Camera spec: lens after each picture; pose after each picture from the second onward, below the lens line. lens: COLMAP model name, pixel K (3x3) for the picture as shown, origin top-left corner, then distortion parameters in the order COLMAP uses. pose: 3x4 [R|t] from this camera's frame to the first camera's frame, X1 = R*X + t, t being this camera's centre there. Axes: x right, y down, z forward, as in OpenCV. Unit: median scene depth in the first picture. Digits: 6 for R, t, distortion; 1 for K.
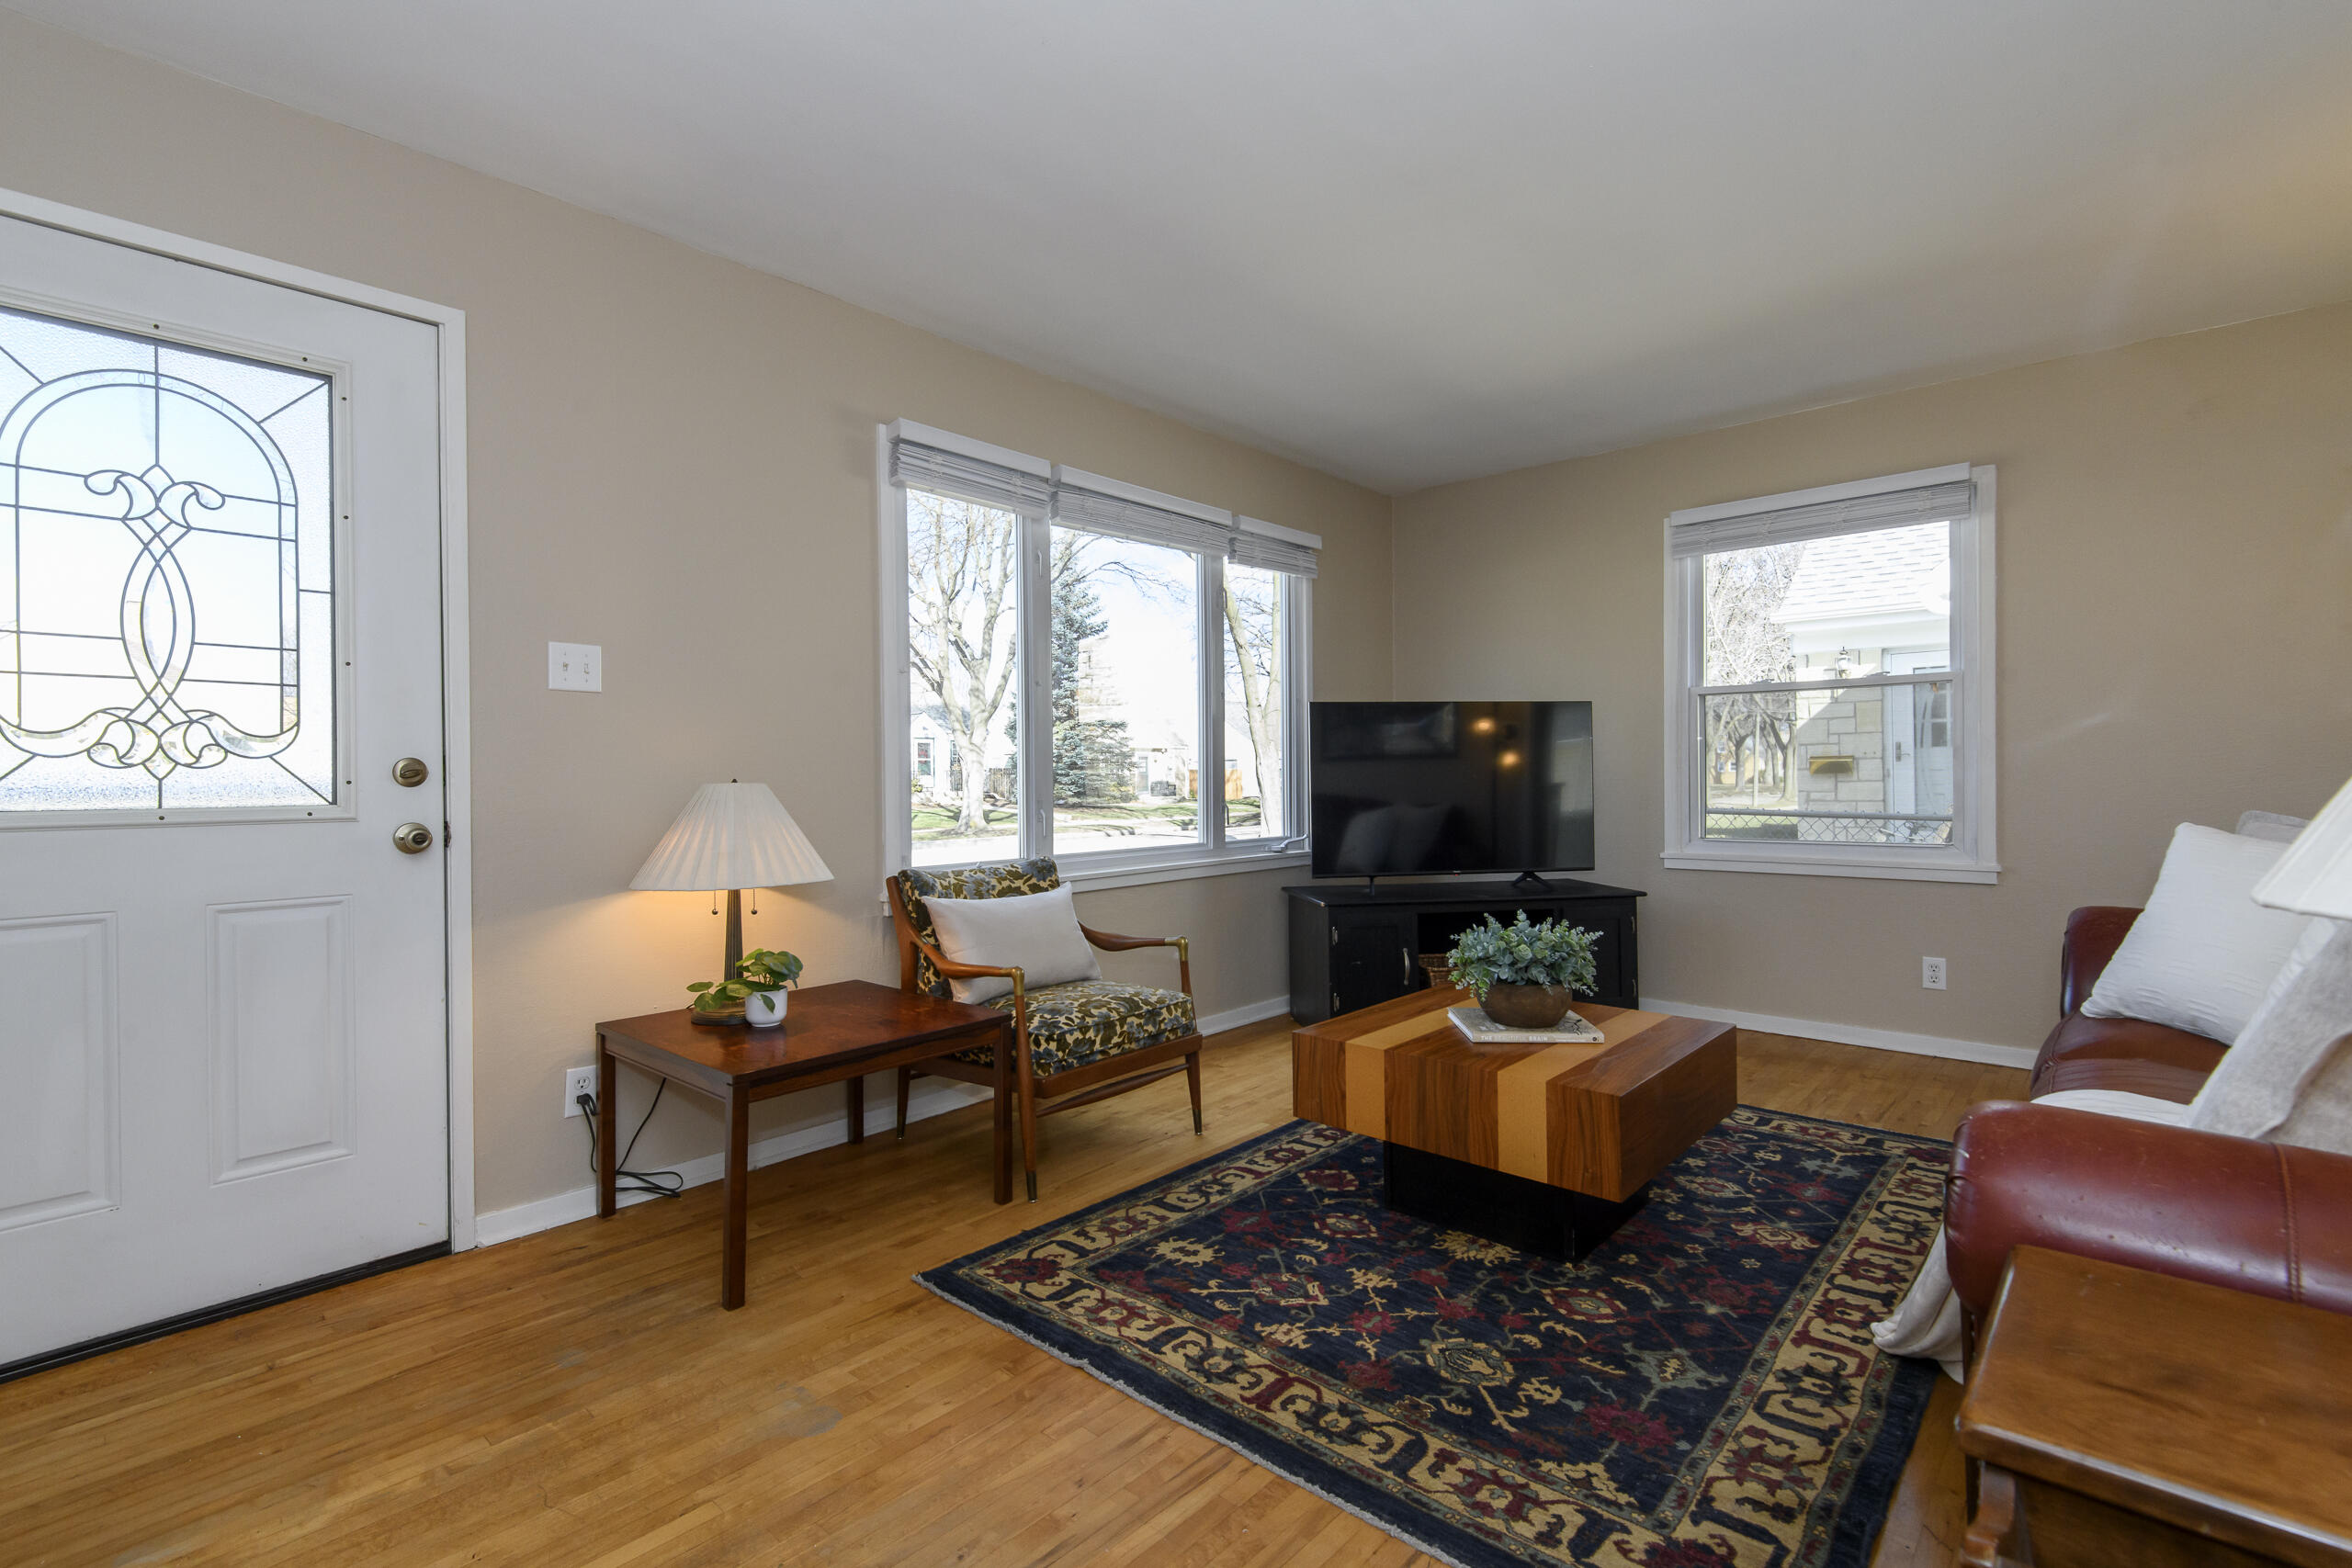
lens RADIAL K [[1070.7, 0, 1175.0], [0, 1070.7, 776.4], [0, 0, 1]] dist [-0.005371, -0.000991]
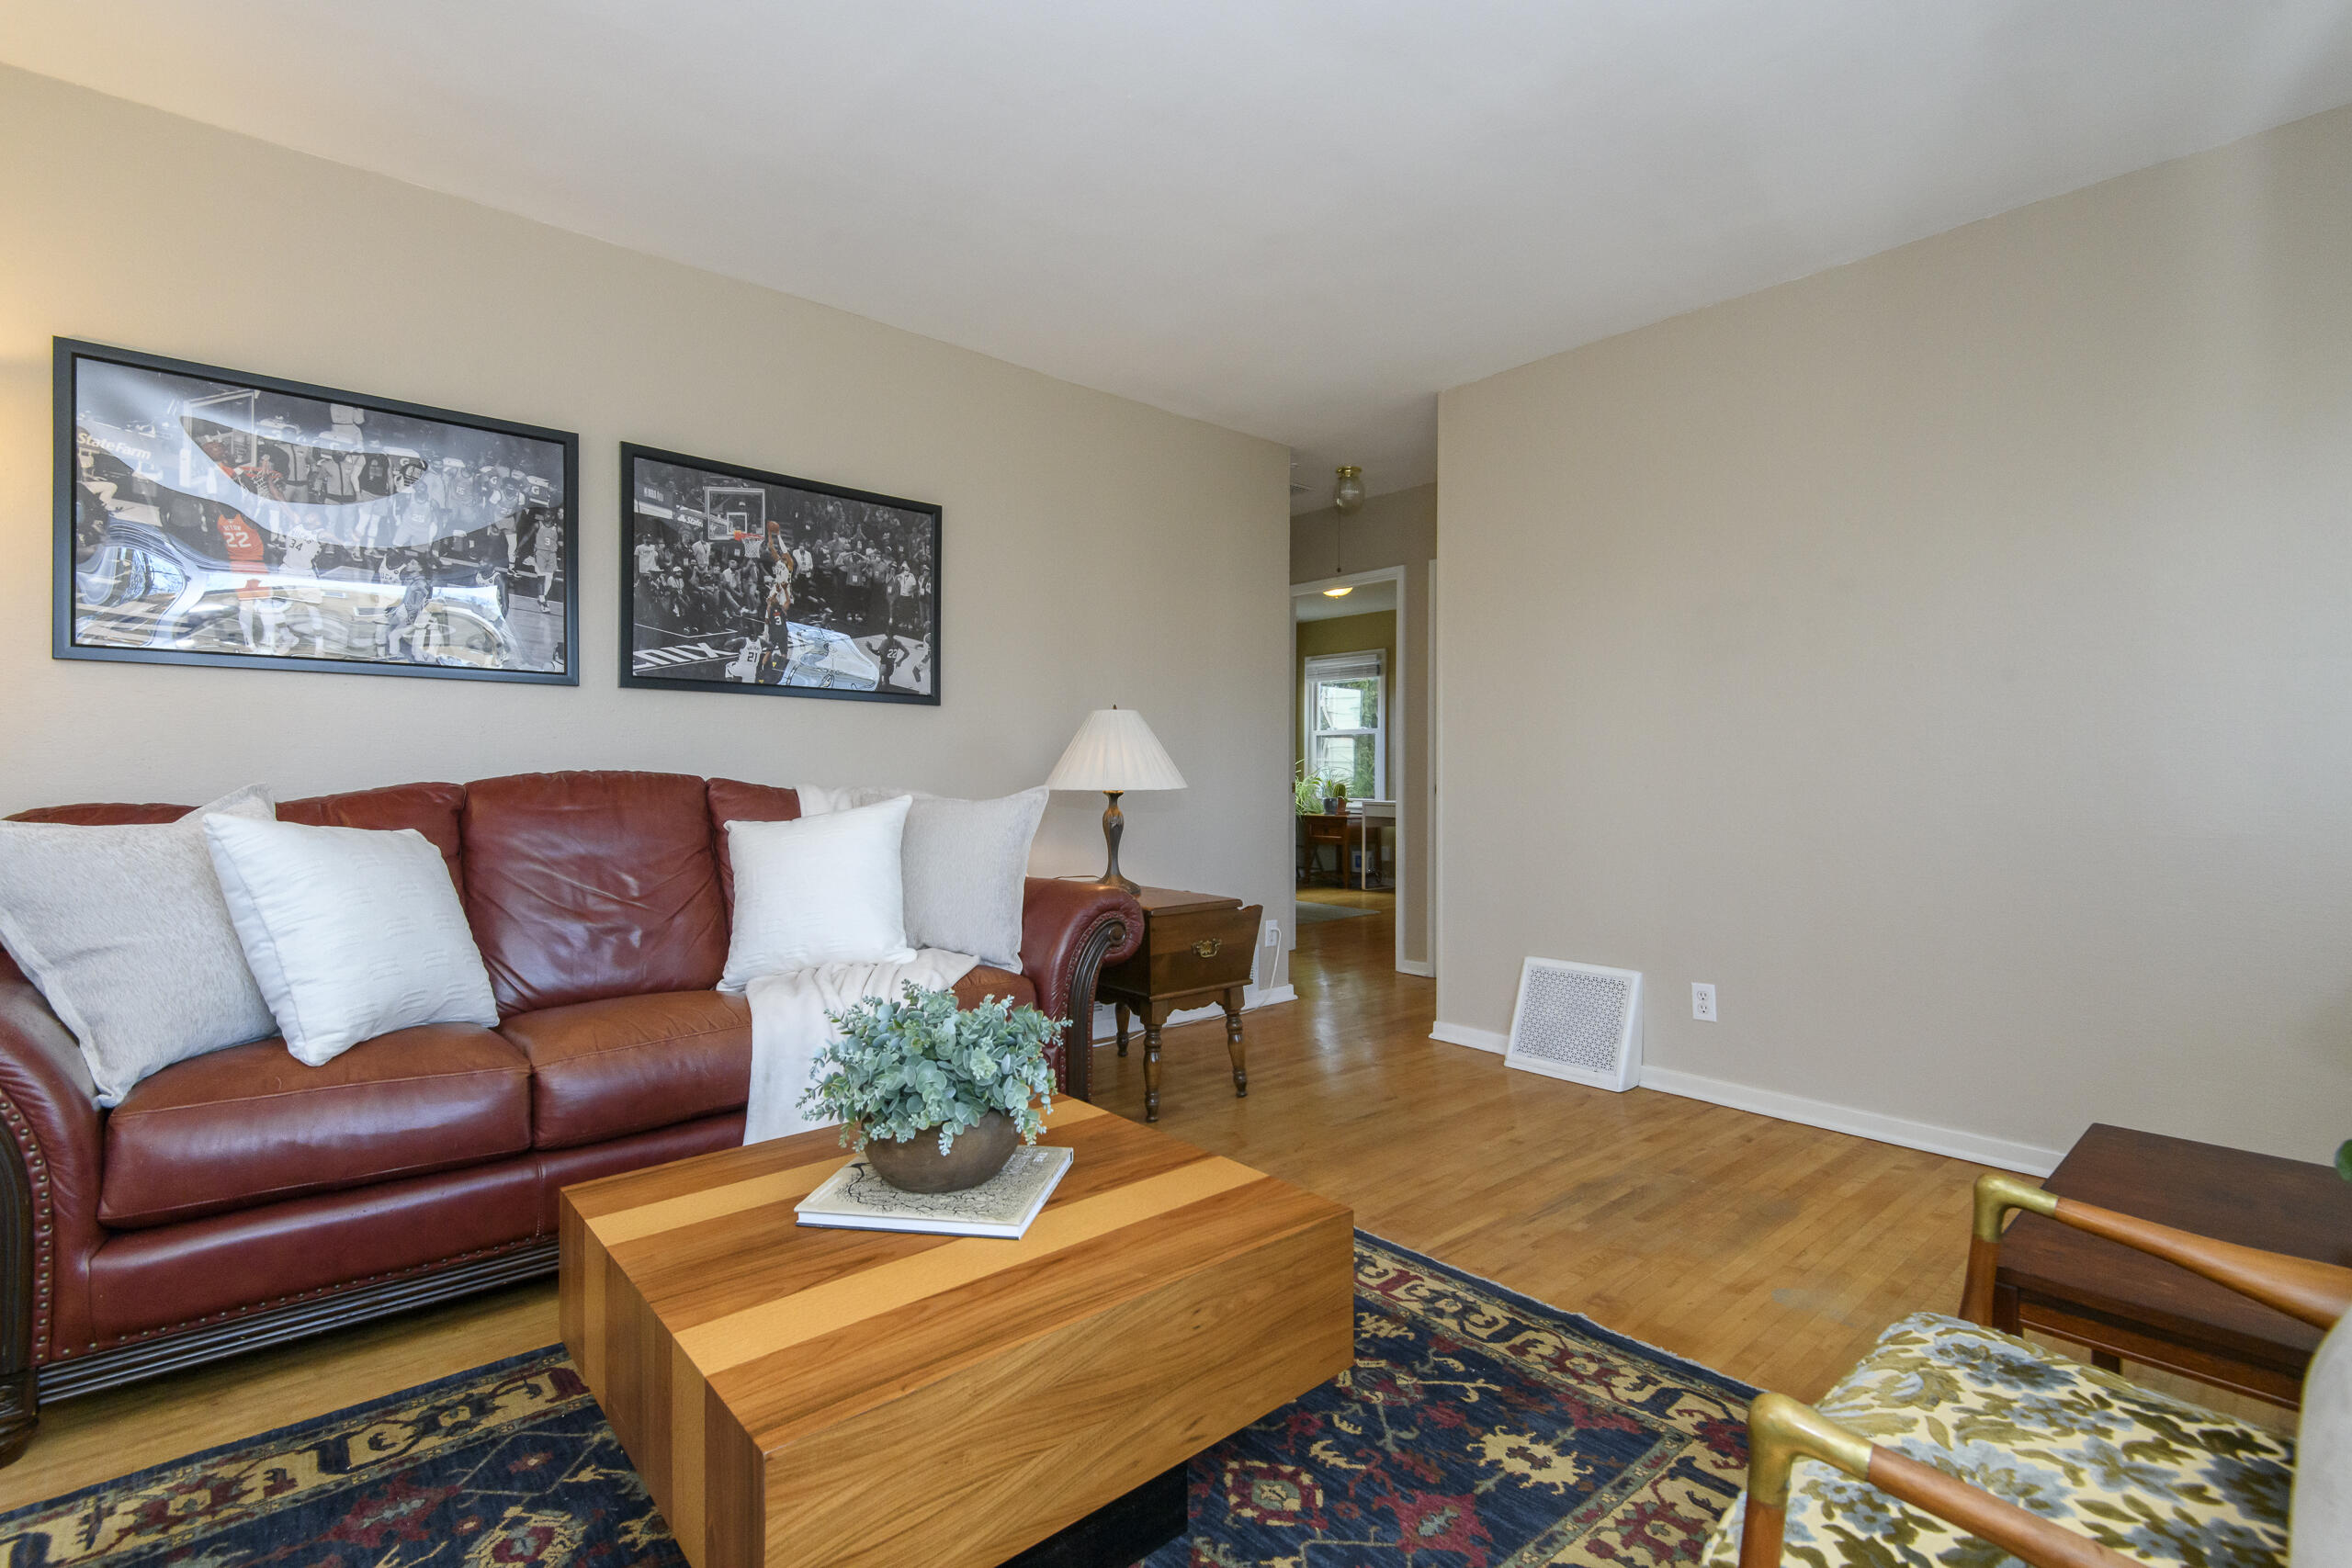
lens RADIAL K [[1070.7, 0, 1176.9], [0, 1070.7, 777.1], [0, 0, 1]] dist [-0.005371, -0.000991]
pose [[-0.993774, 0.007527, 0.111160, 0.165486], [0.008674, 0.999914, 0.009841, 0.014140], [-0.111076, 0.010744, -0.993754, 1.852461]]
